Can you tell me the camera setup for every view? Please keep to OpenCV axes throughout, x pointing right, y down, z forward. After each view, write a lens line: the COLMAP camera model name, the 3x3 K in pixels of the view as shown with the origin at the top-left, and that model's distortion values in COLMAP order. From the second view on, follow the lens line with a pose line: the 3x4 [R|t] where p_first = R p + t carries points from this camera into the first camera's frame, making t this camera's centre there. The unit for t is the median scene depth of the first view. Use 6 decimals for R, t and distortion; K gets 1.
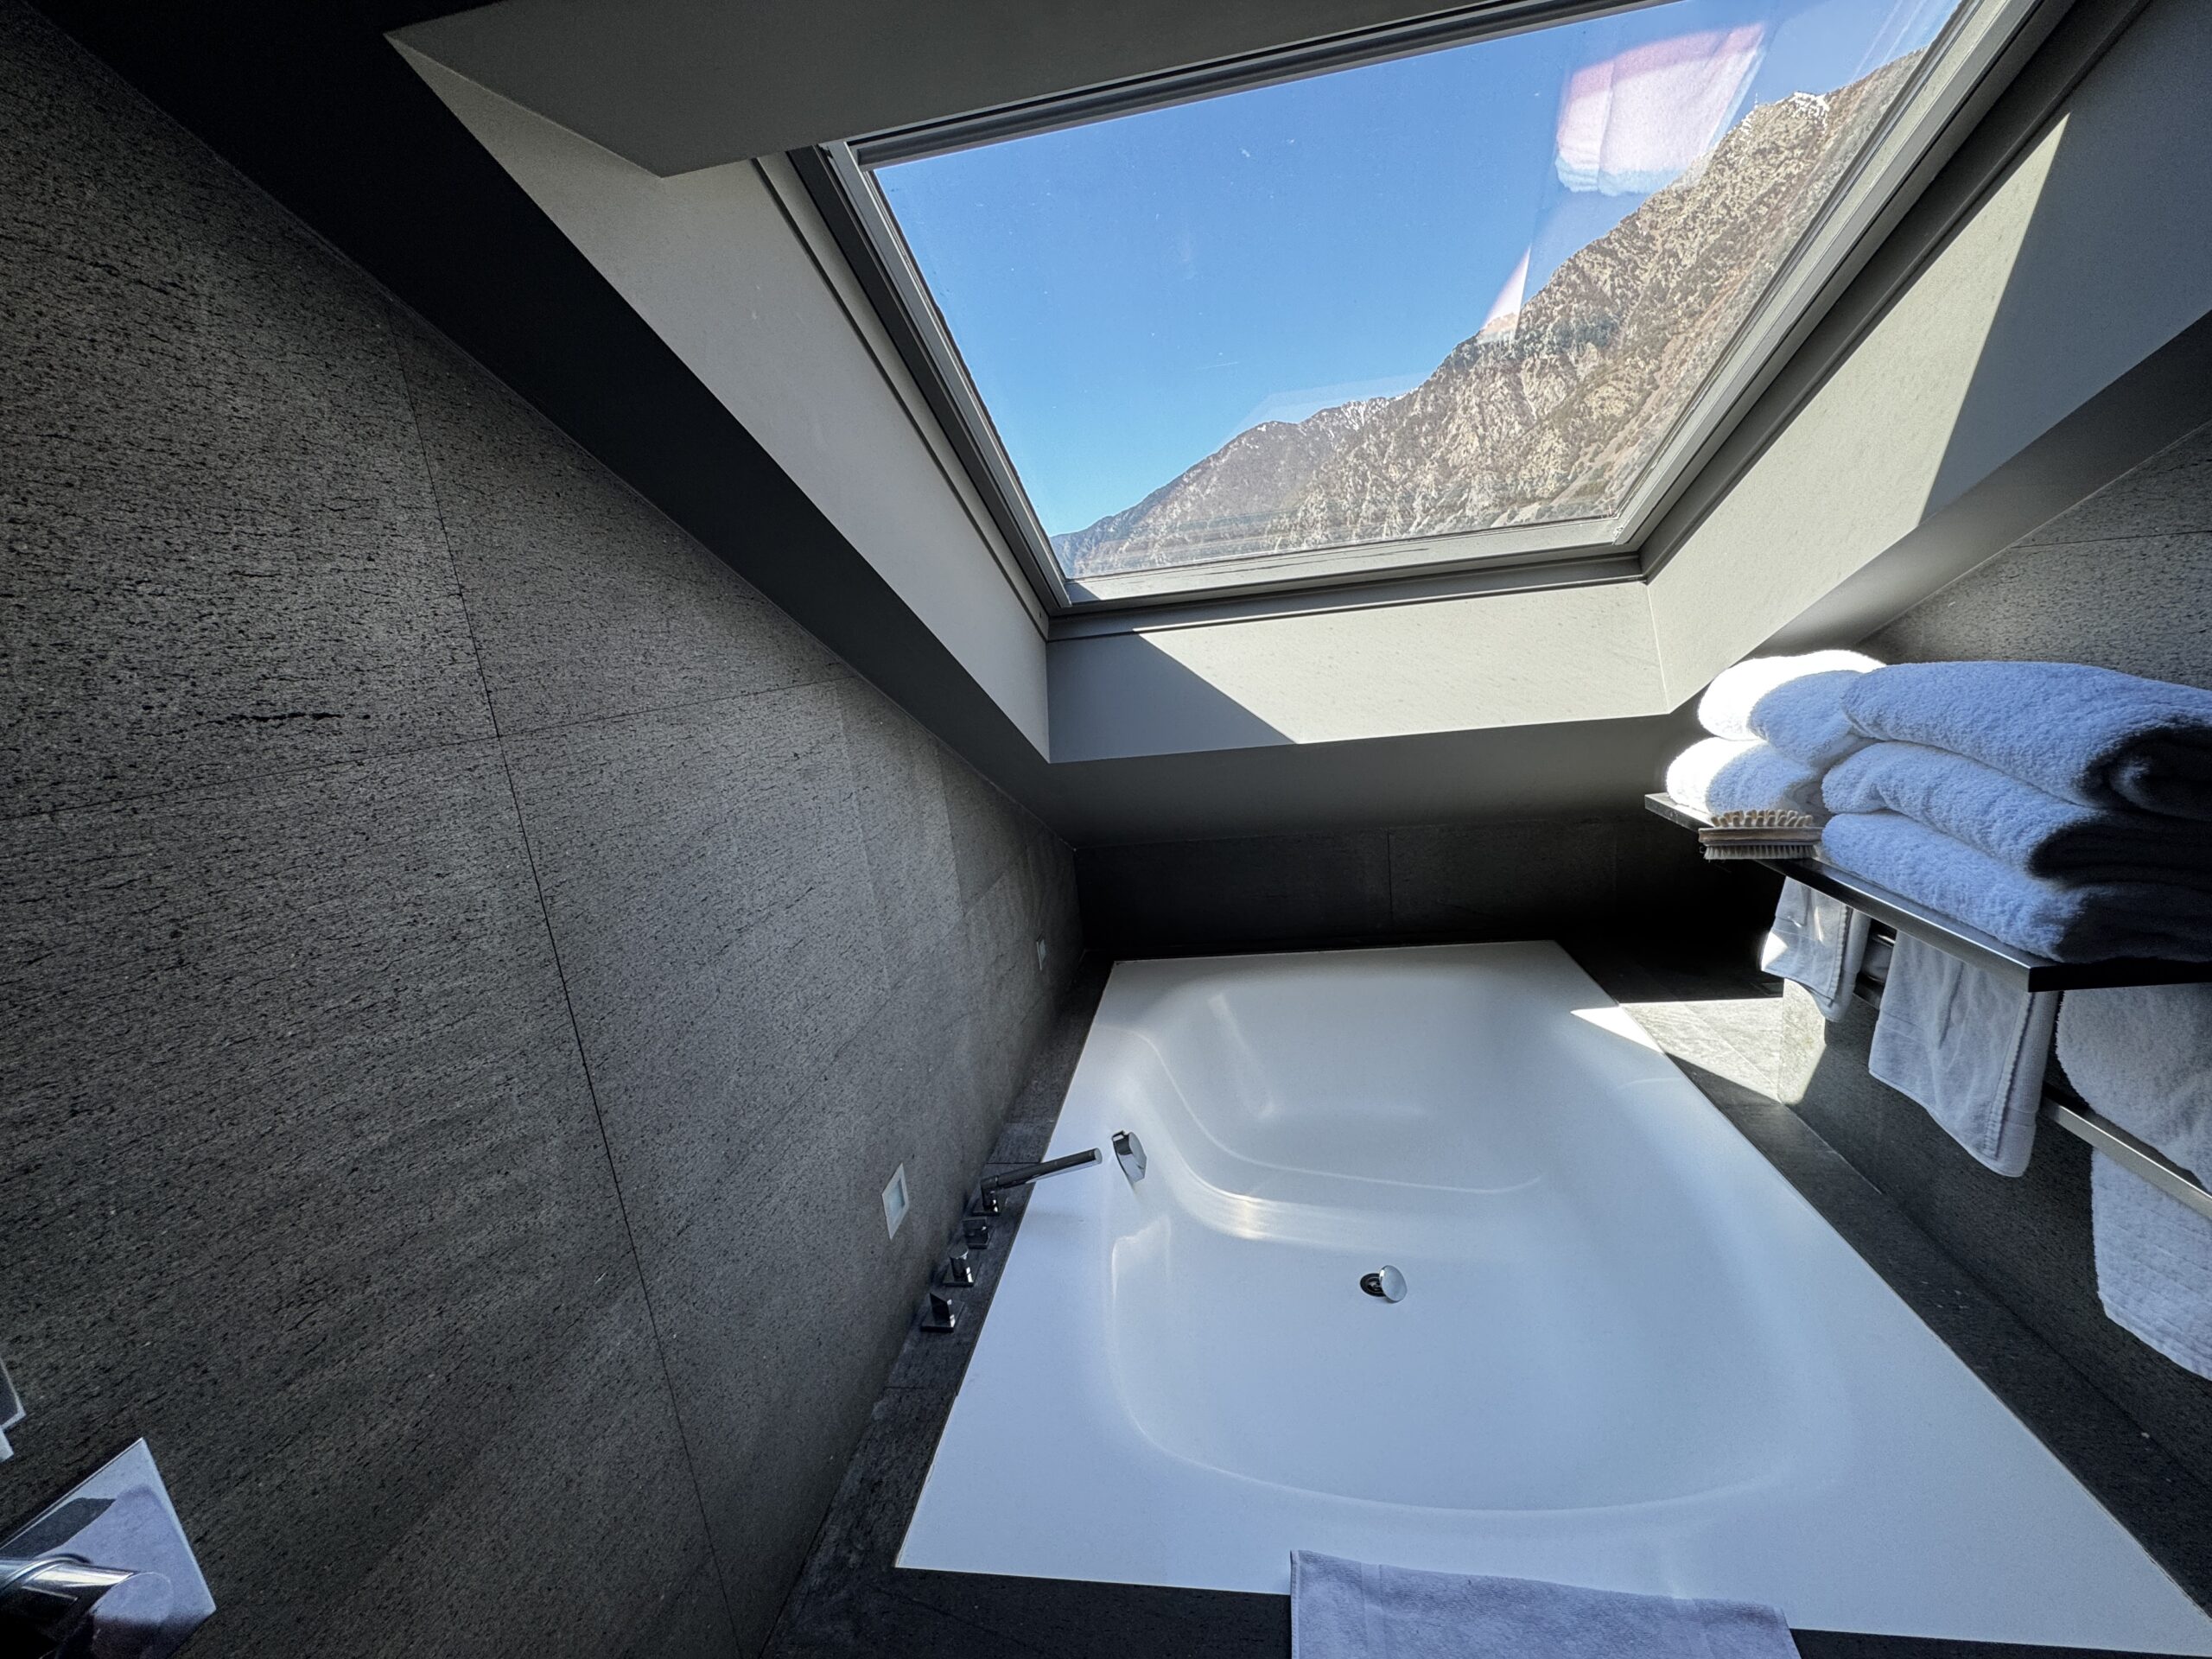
lens RADIAL K [[873.6, 0, 1102.3], [0, 873.6, 827.2], [0, 0, 1]] dist [-0.008580, 0.001782]
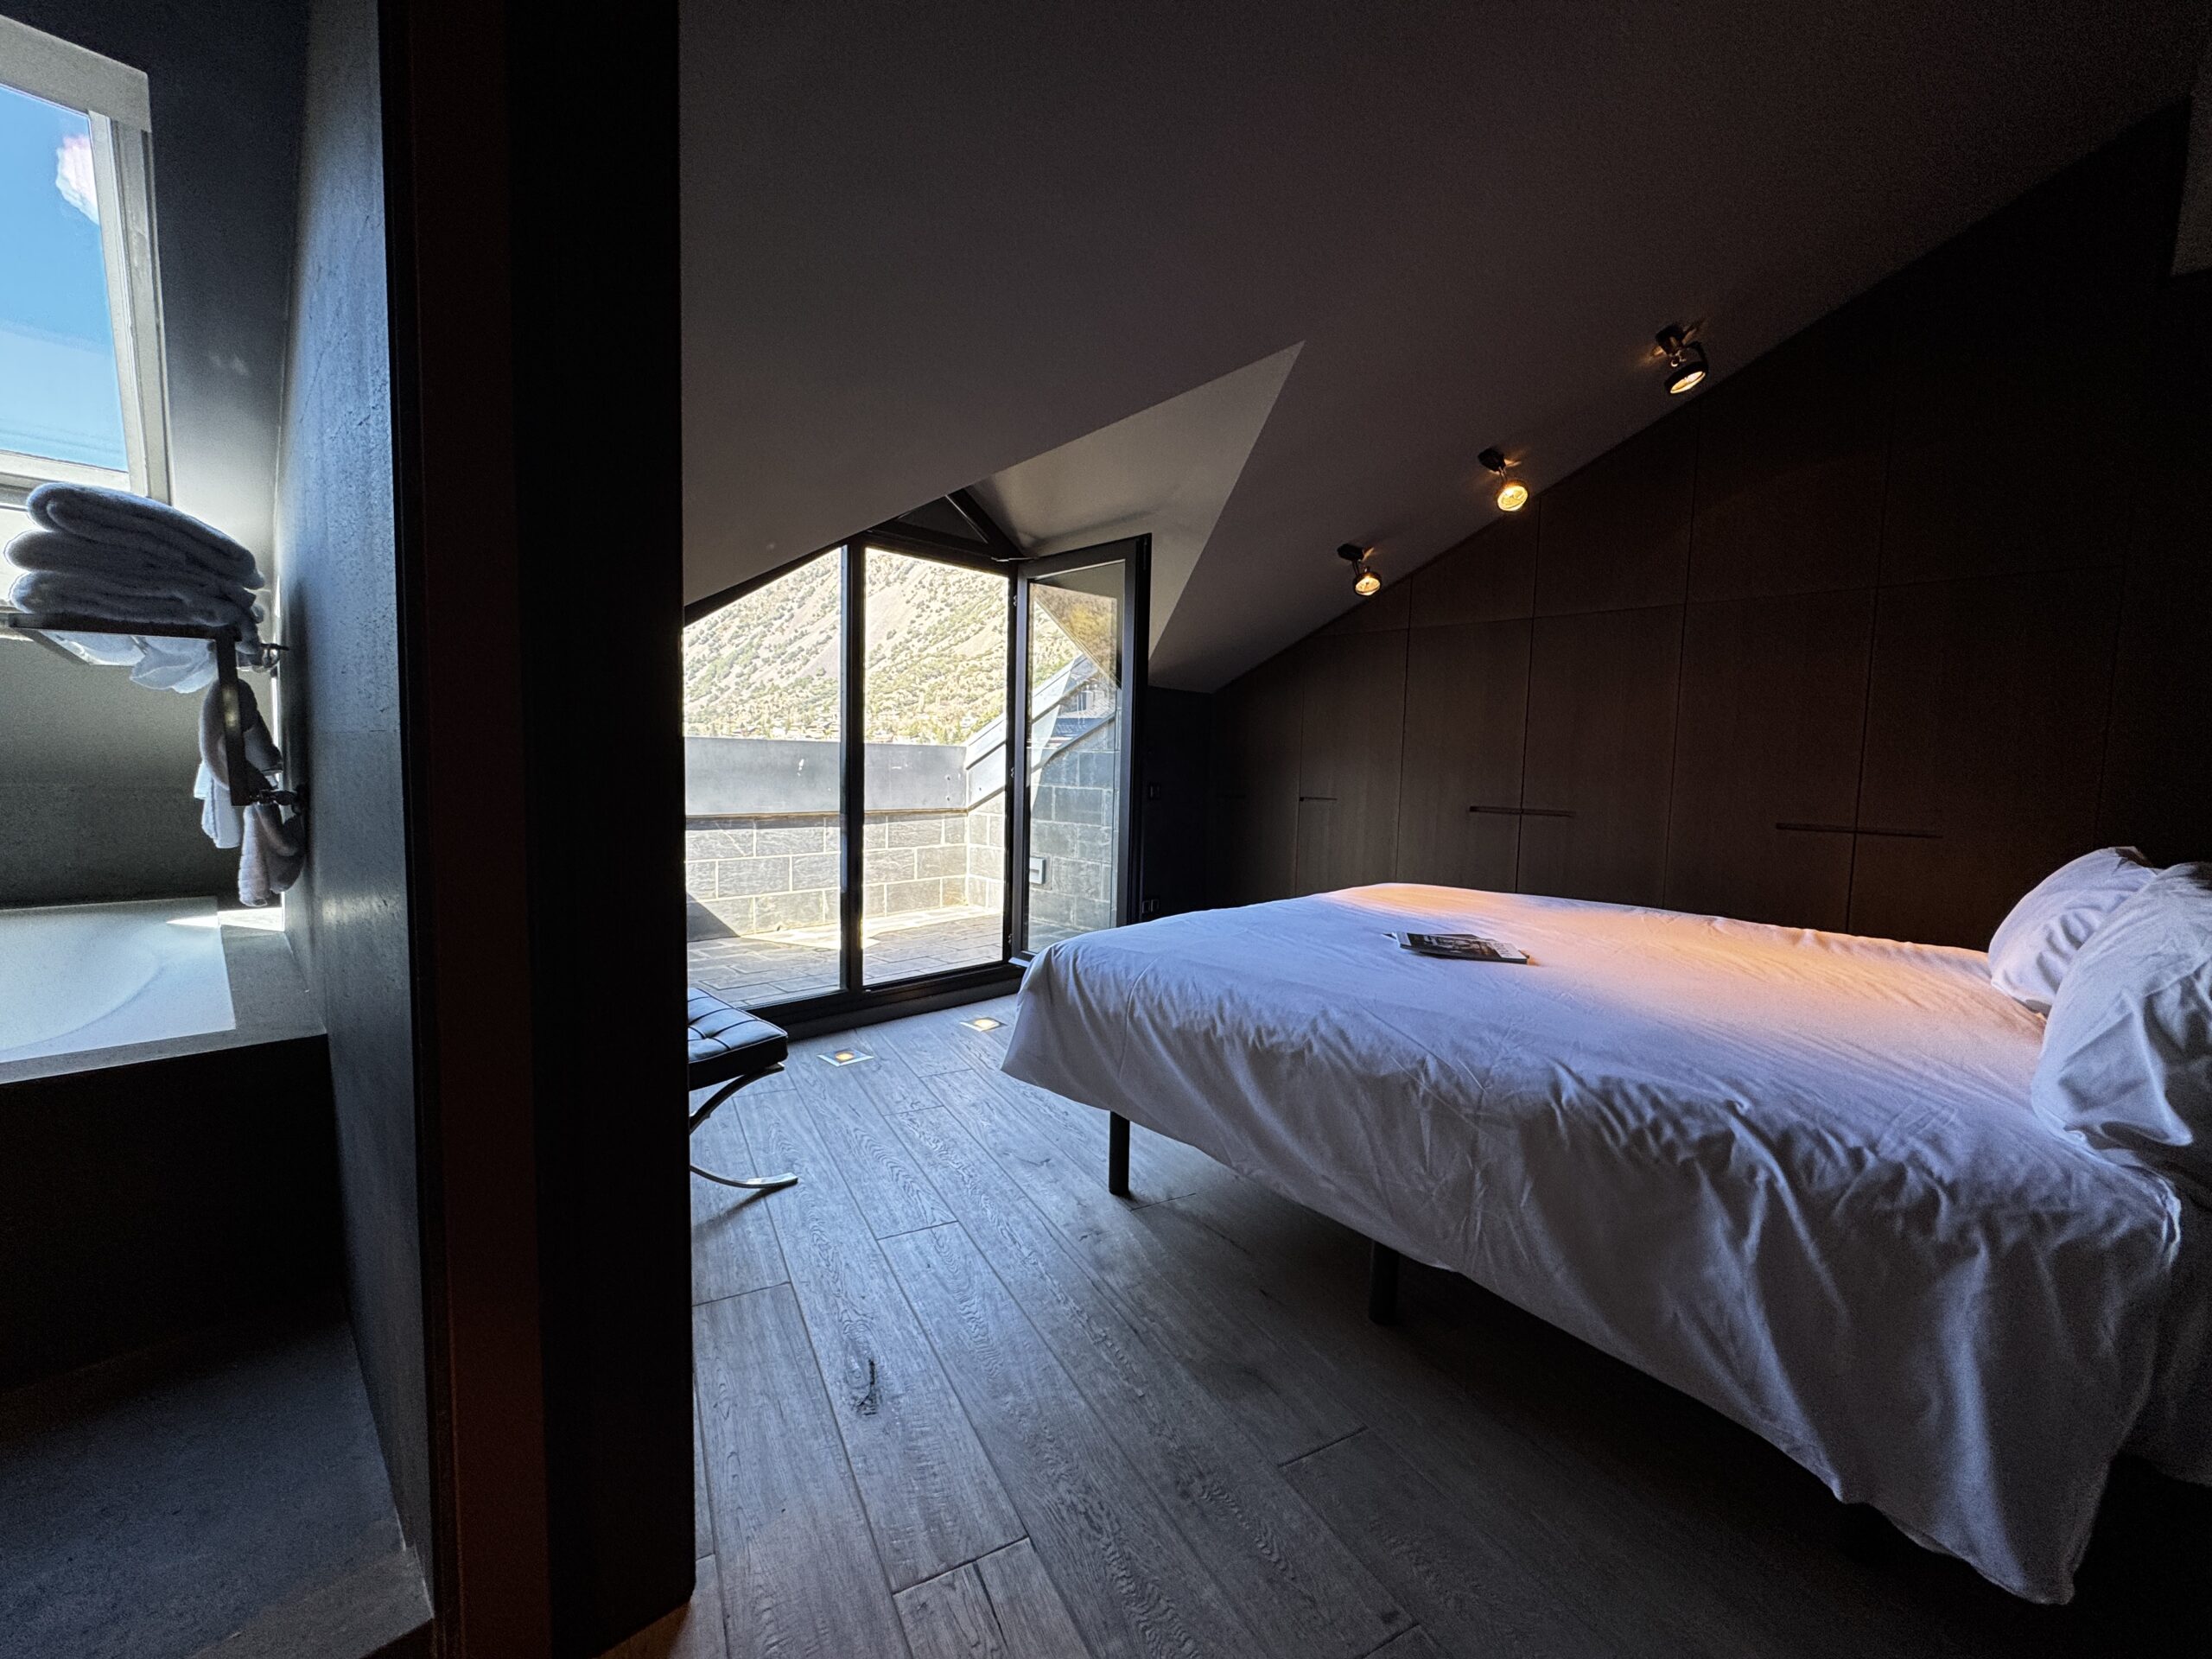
lens RADIAL K [[873.6, 0, 1108.3], [0, 873.6, 821.0], [0, 0, 1]] dist [-0.008580, 0.001782]
pose [[0.562770, 0.068676, 0.823756, 0.649393], [0.094374, 0.984689, -0.146566, 0.760757], [-0.821209, 0.160224, 0.547672, -1.267404]]
